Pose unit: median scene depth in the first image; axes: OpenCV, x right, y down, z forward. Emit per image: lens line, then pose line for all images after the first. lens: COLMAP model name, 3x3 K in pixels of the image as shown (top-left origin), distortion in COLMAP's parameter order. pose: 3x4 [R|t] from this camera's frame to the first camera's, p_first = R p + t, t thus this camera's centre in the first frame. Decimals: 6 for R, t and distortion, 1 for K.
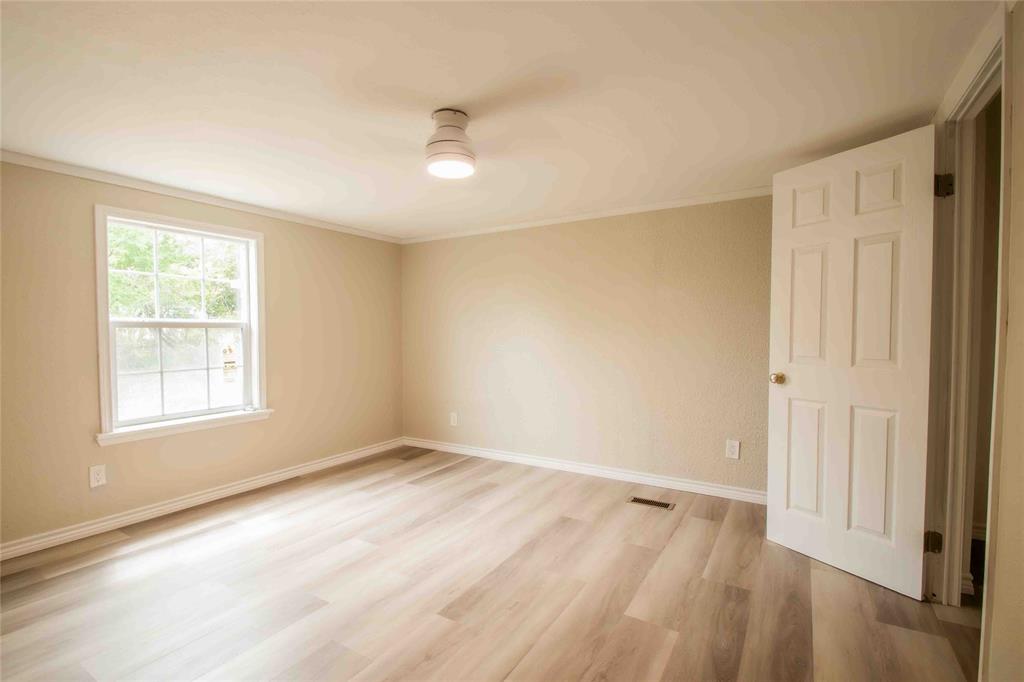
lens RADIAL K [[461.4, 0, 512.6], [0, 461.4, 348.0], [0, 0, 1]] dist [0.002495, -0.011930]
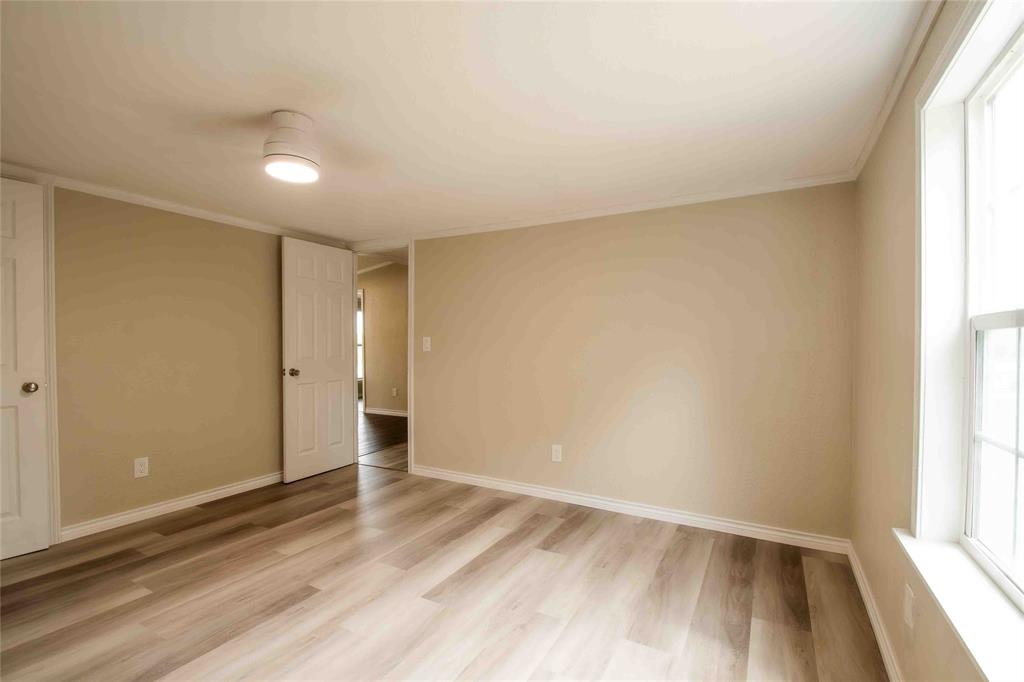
lens RADIAL K [[476.3, 0, 513.9], [0, 476.3, 349.4], [0, 0, 1]] dist [0.016831, -0.017115]
pose [[-0.999186, 0.000287, -0.040344, -0.377743], [-0.001550, 0.998964, 0.045481, -0.044143], [0.040315, 0.045506, -0.998150, 1.385673]]
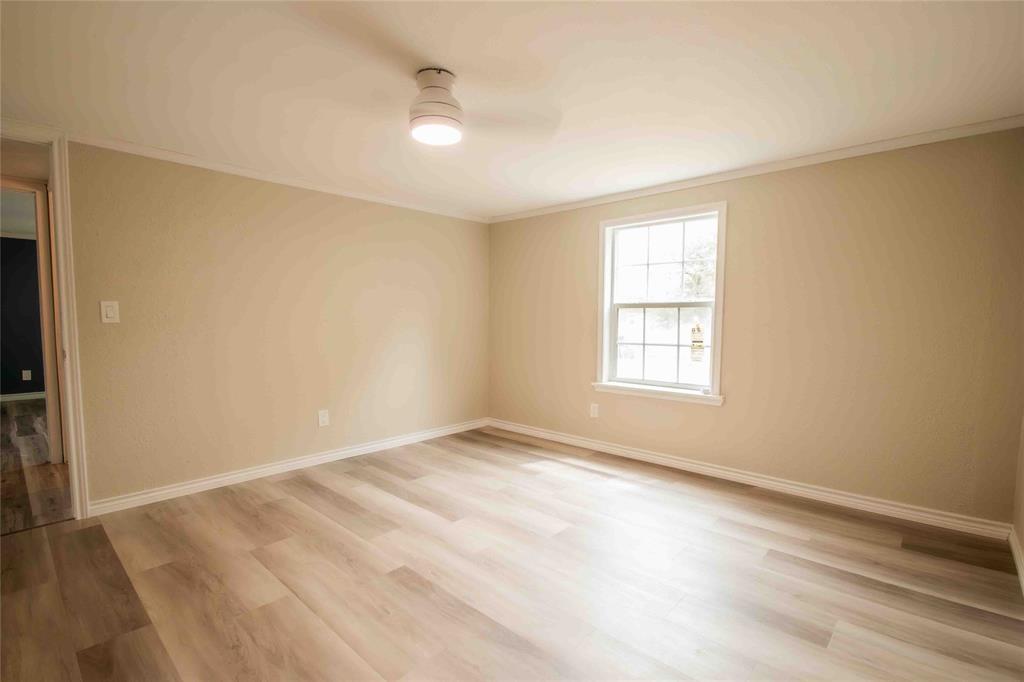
lens RADIAL K [[476.3, 0, 513.9], [0, 476.3, 349.4], [0, 0, 1]] dist [0.016831, -0.017115]
pose [[-0.184132, 0.075306, -0.980013, 0.556777], [-0.034464, 0.995953, 0.083006, -0.028021], [0.982297, 0.049059, -0.180791, 0.920649]]
